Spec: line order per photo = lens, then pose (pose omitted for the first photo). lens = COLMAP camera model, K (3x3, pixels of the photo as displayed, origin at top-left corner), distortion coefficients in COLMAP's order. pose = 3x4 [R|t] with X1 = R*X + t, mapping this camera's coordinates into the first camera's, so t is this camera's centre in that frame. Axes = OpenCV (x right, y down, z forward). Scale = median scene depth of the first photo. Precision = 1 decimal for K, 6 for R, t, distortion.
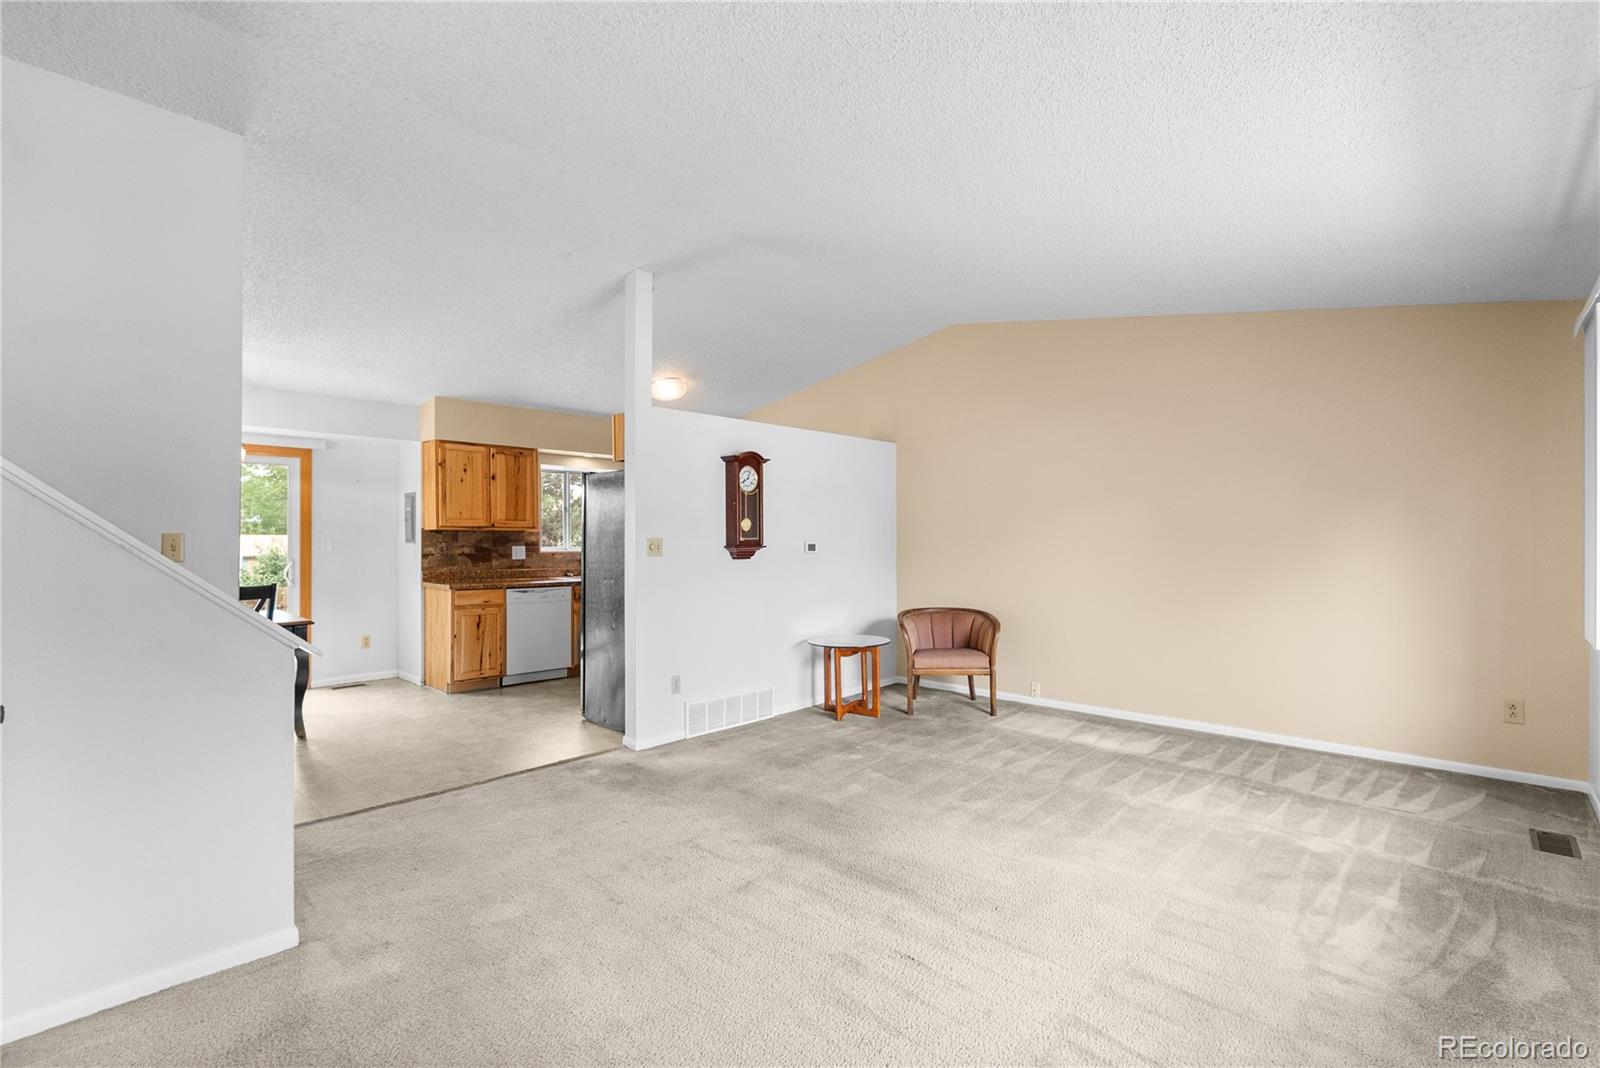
lens RADIAL K [[715.5, 0, 800.7], [0, 715.5, 535.0], [0, 0, 1]] dist [-0.009362, 0.001093]
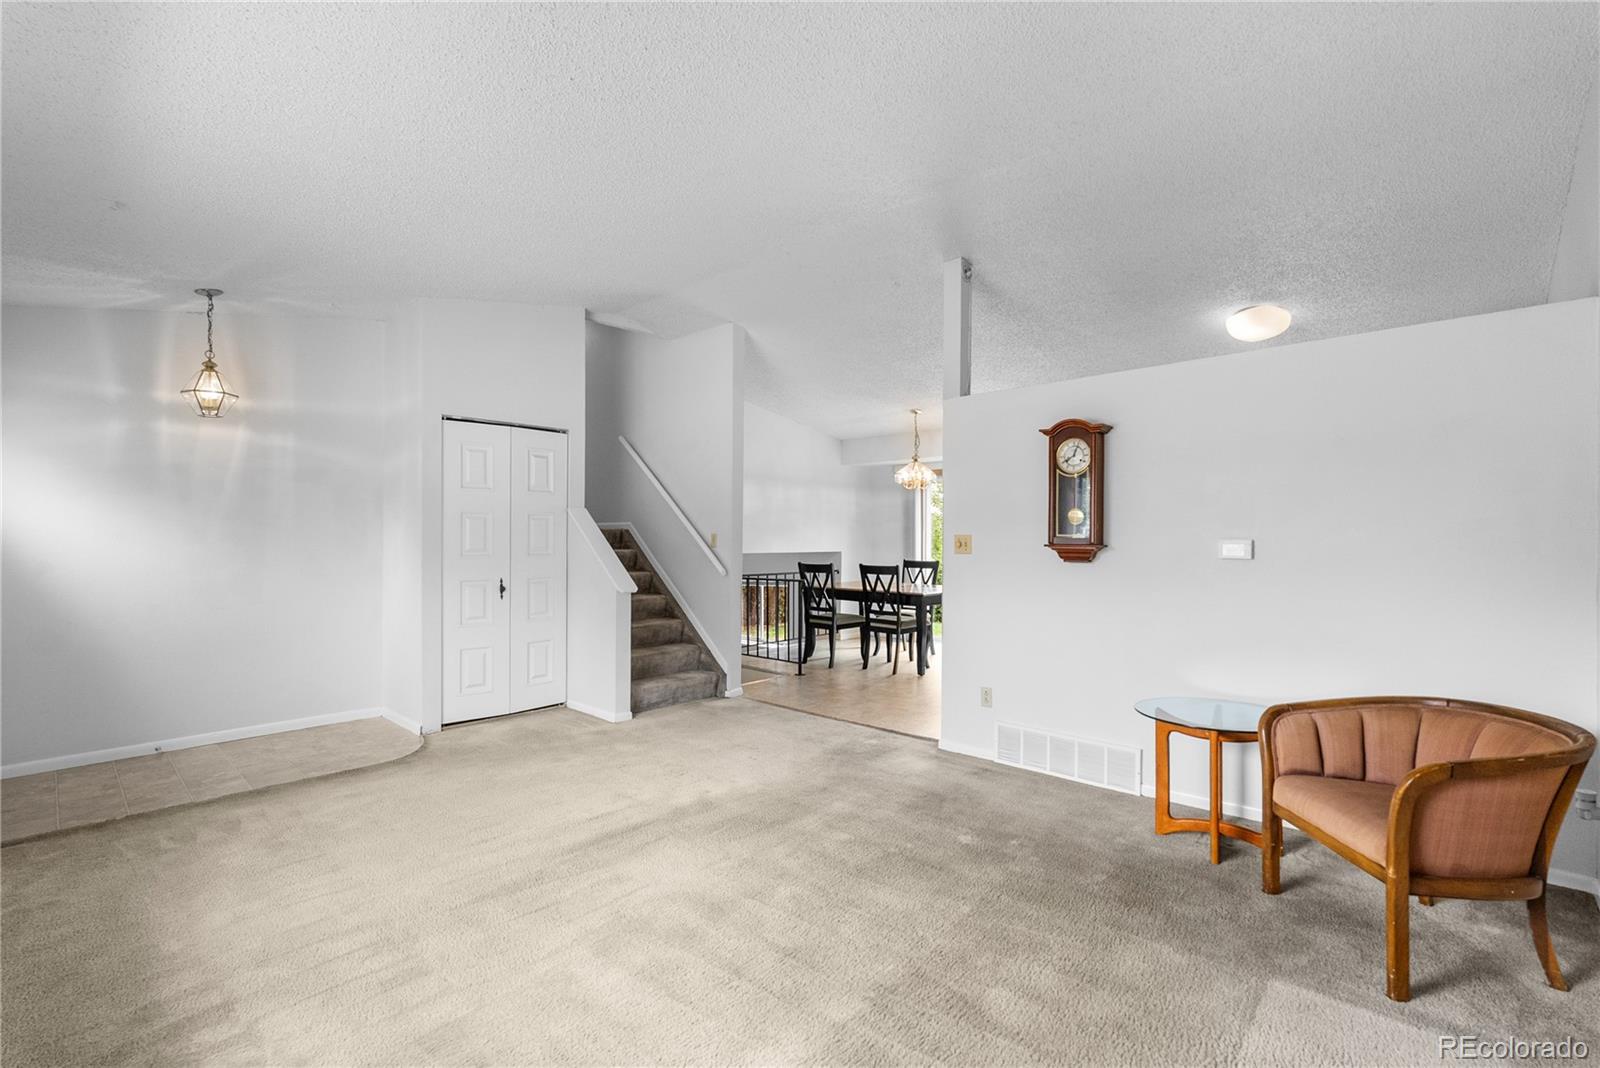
lens RADIAL K [[715.5, 0, 793.1], [0, 715.5, 535.4], [0, 0, 1]] dist [-0.009362, 0.001093]
pose [[0.003363, 0.004991, -0.999982, 0.744294], [0.012209, 0.999913, 0.005031, -0.003028], [0.999920, -0.012226, 0.003302, 0.771994]]
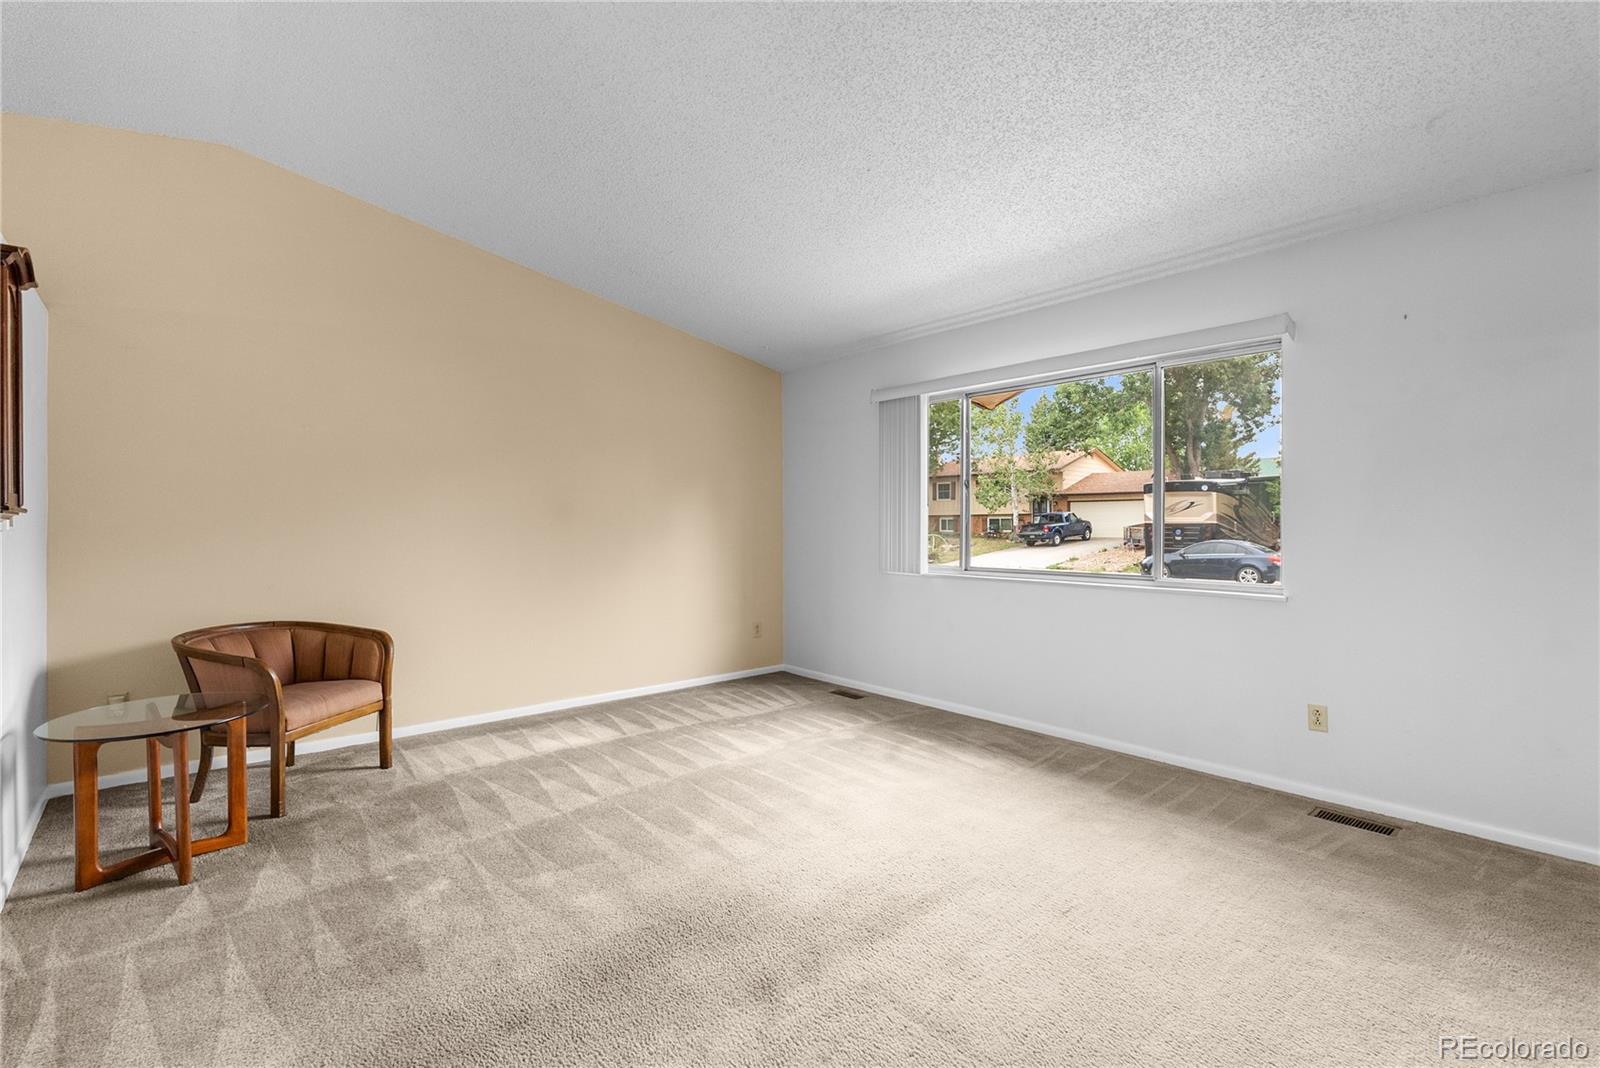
lens RADIAL K [[715.5, 0, 806.3], [0, 715.5, 532.6], [0, 0, 1]] dist [-0.009362, 0.001093]
pose [[0.077368, -0.000290, 0.997003, -0.422009], [-0.010168, 0.999948, 0.001080, 0.027902], [-0.996951, -0.010221, 0.077361, 0.621651]]
